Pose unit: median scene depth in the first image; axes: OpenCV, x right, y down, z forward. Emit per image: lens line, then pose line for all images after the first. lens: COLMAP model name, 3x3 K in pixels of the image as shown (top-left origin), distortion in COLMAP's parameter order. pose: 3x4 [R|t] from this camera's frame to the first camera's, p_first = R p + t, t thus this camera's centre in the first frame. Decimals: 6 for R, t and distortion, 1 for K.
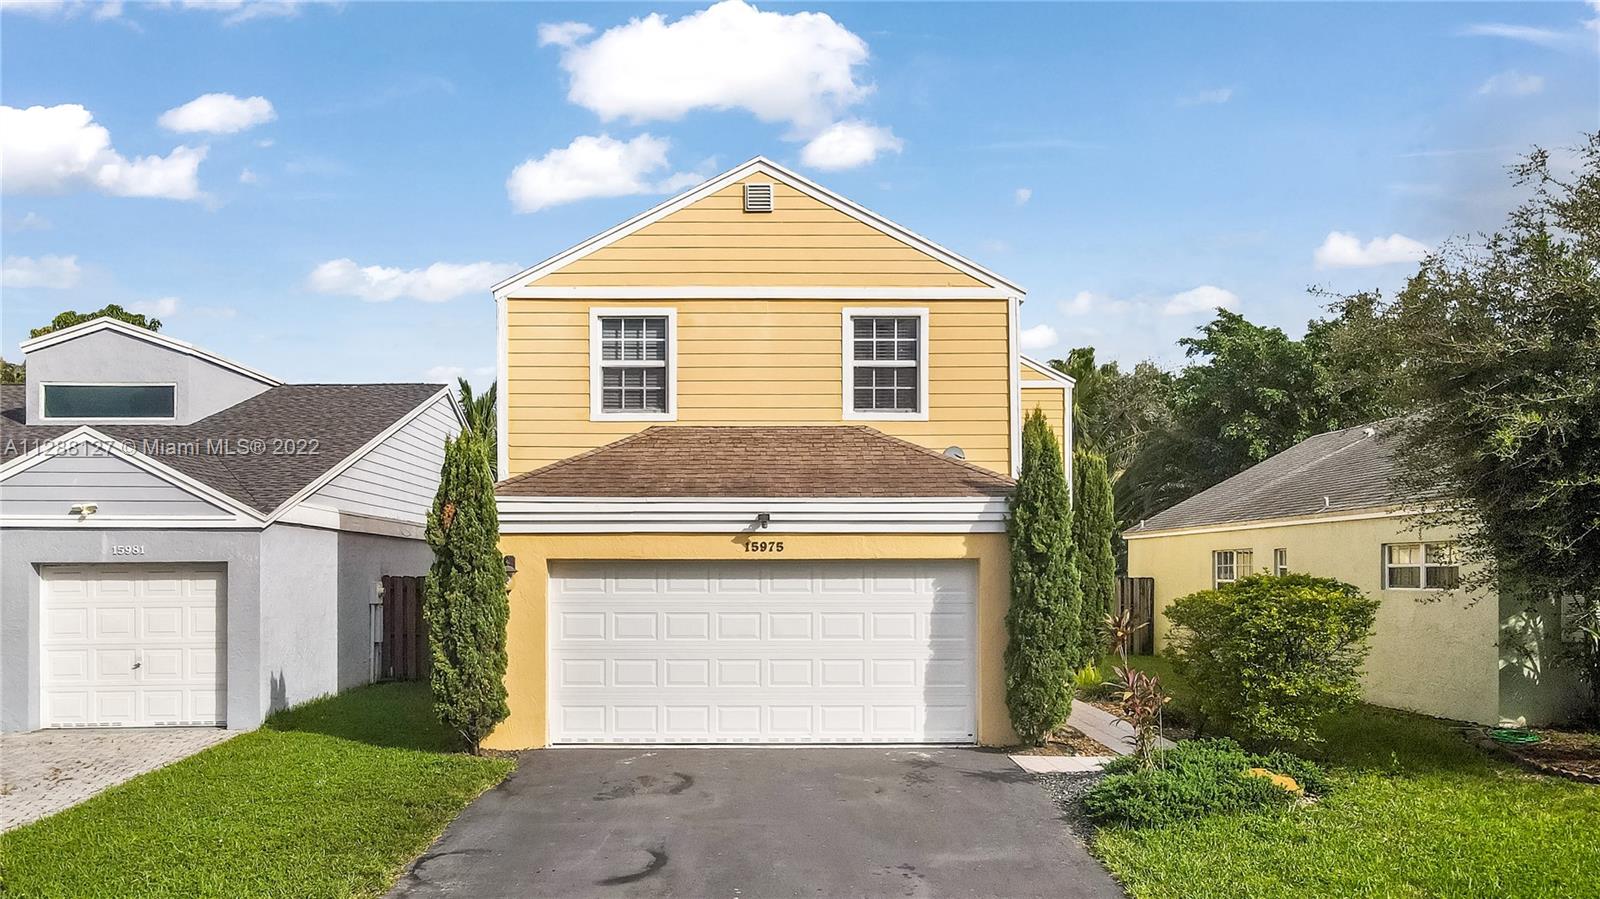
lens RADIAL K [[1194.1, 0, 779.1], [0, 1194.1, 554.0], [0, 0, 1]] dist [0.028926, 0.009276]
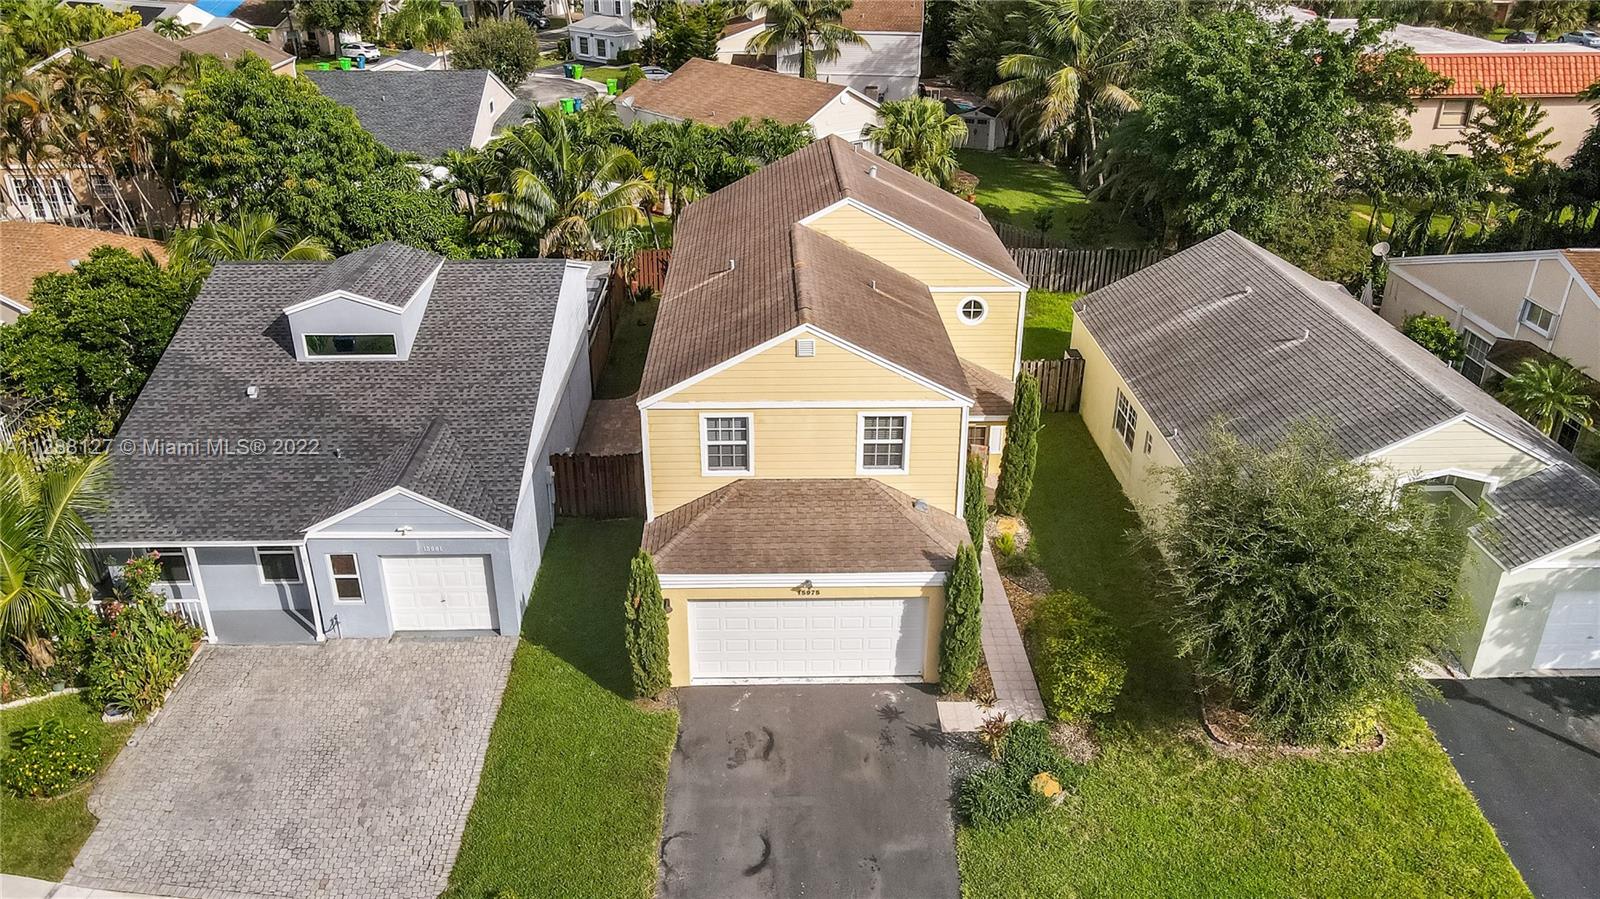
lens RADIAL K [[1194.1, 0, 807.6], [0, 1194.1, 399.7], [0, 0, 1]] dist [0.028926, 0.009276]
pose [[0.999896, 0.007722, 0.012170, -0.034212], [-0.012215, 0.902205, 0.431135, -0.925329], [-0.007651, -0.431239, 0.902205, -0.434263]]
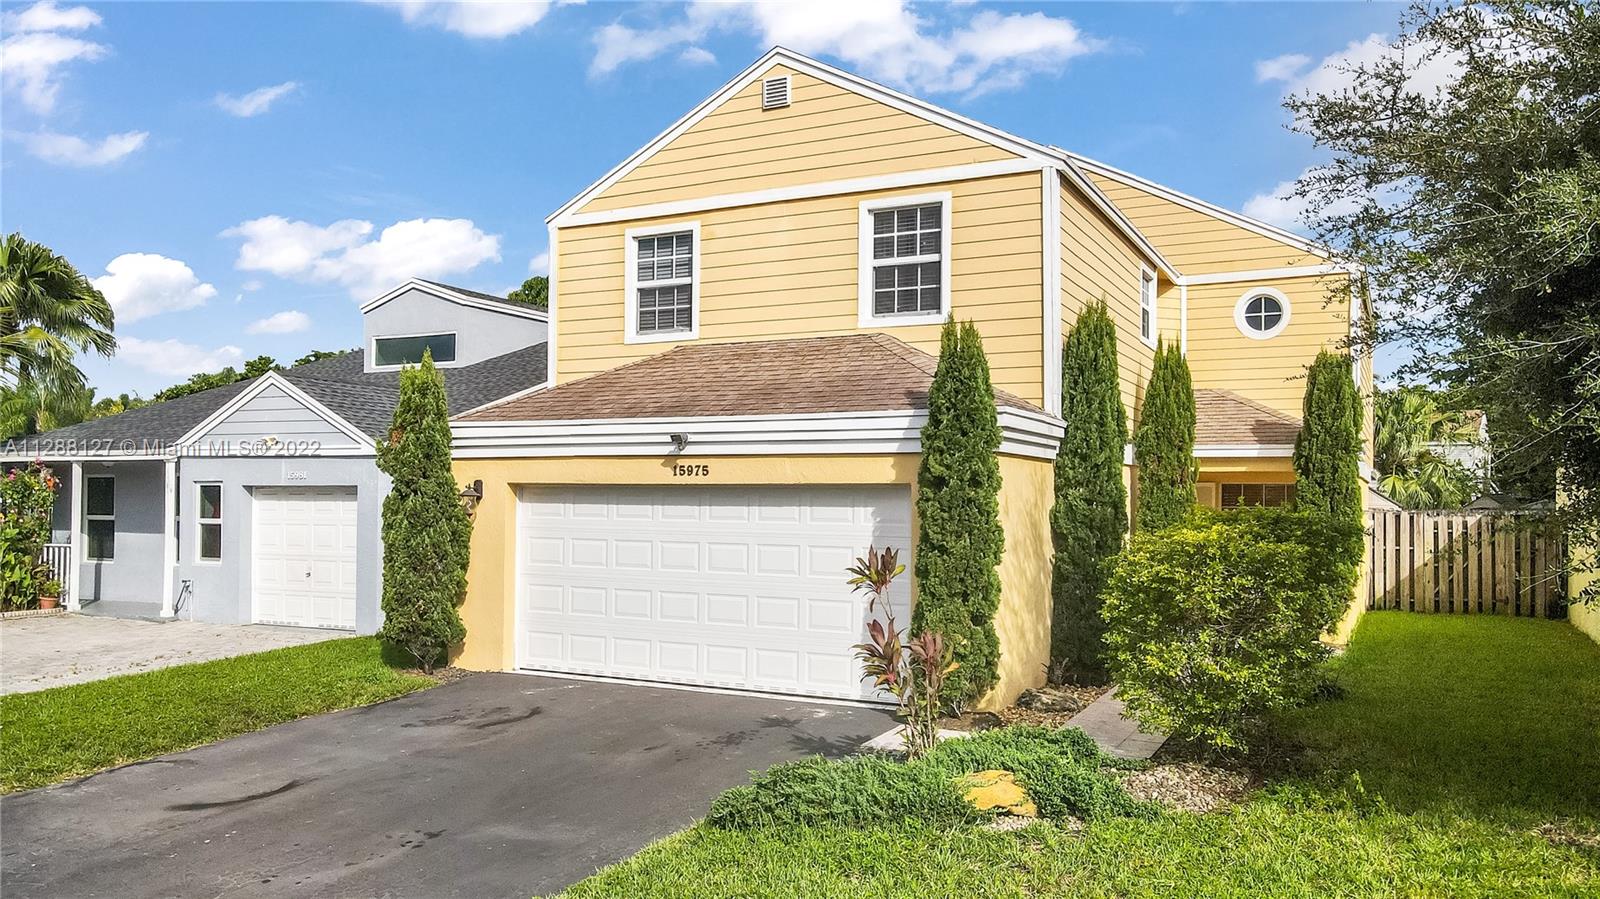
lens RADIAL K [[1194.1, 0, 808.7], [0, 1194.1, 460.7], [0, 0, 1]] dist [0.028926, 0.009276]
pose [[0.879602, -0.005978, -0.475673, 0.450957], [-0.003864, 0.999798, -0.019709, 0.003809], [0.475695, 0.019175, 0.879401, 0.210898]]
